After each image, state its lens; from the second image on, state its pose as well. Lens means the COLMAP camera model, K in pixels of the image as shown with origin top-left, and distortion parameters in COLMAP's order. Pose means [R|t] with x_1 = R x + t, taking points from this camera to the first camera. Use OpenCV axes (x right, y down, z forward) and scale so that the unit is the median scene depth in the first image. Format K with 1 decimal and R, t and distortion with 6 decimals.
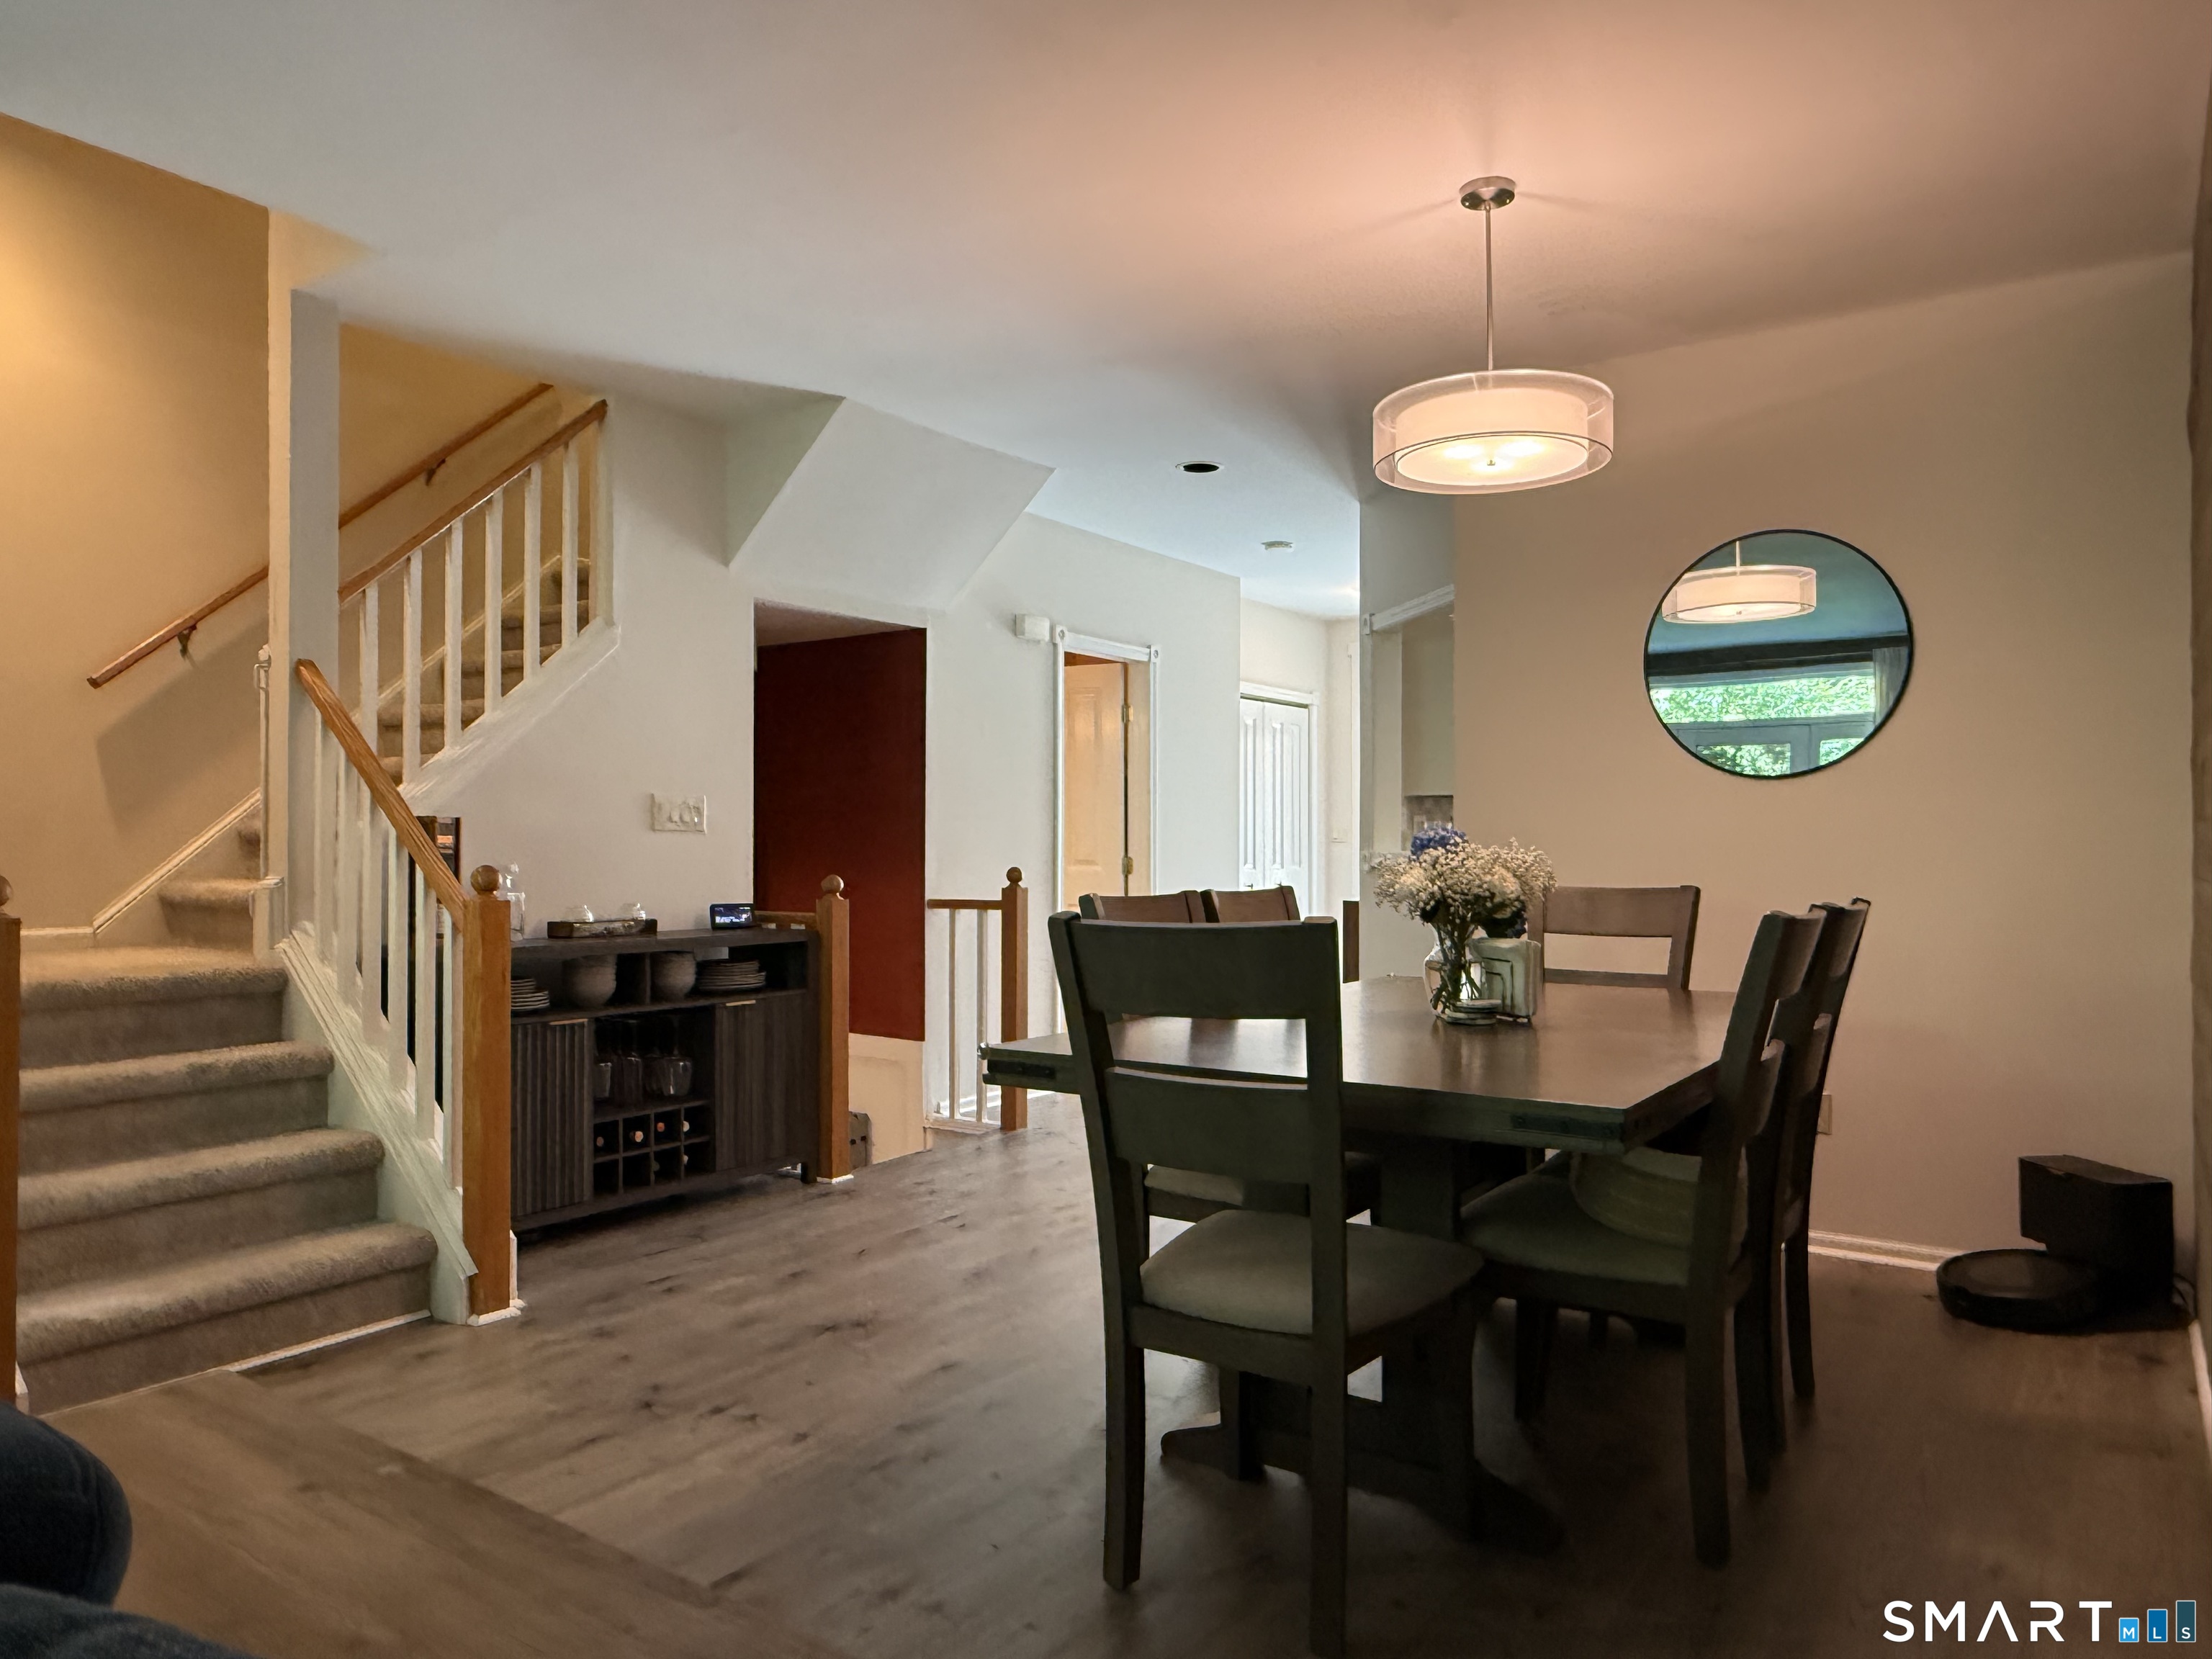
lens RADIAL K [[1474.2, 0, 1103.1], [0, 1474.2, 830.3], [0, 0, 1]] dist [0.000334, -0.002650]
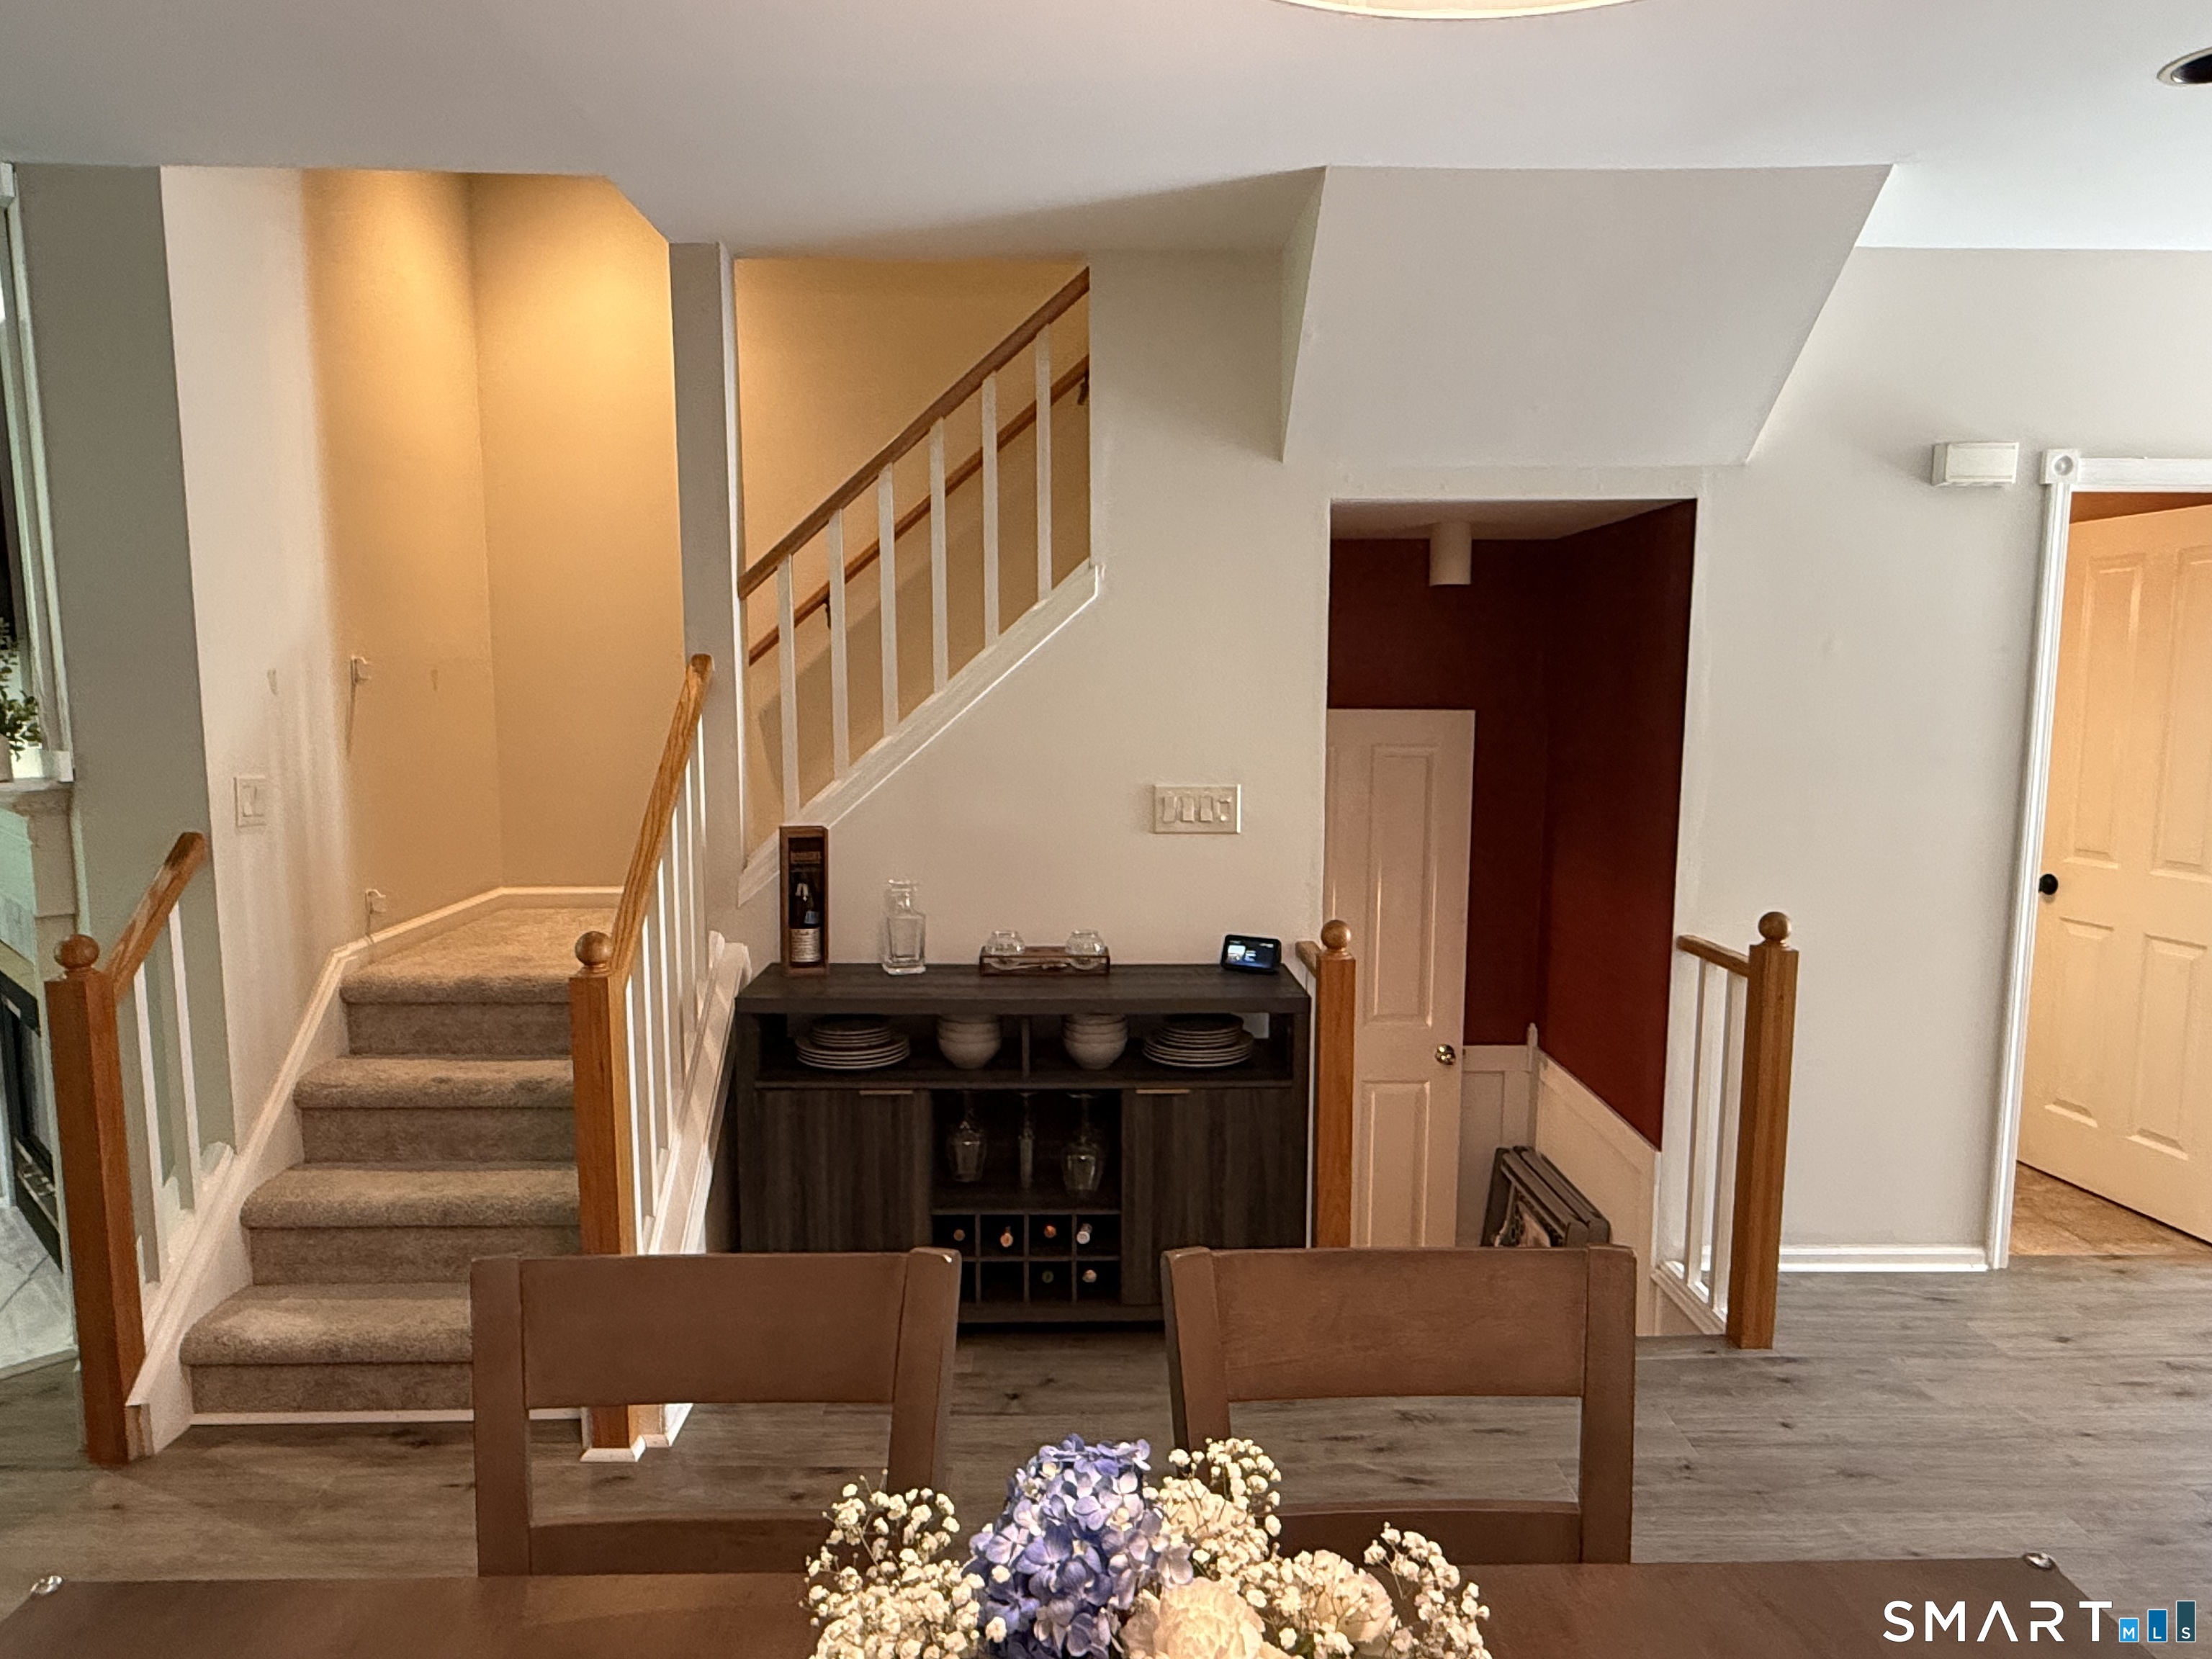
lens RADIAL K [[1343.0, 0, 1102.8], [0, 1343.0, 826.1], [0, 0, 1]] dist [-0.001777, -0.000955]
pose [[0.577453, 0.090952, -0.811342, 0.210112], [0.010619, 0.992855, 0.118857, -0.073611], [0.816355, -0.077250, 0.572361, 0.486846]]
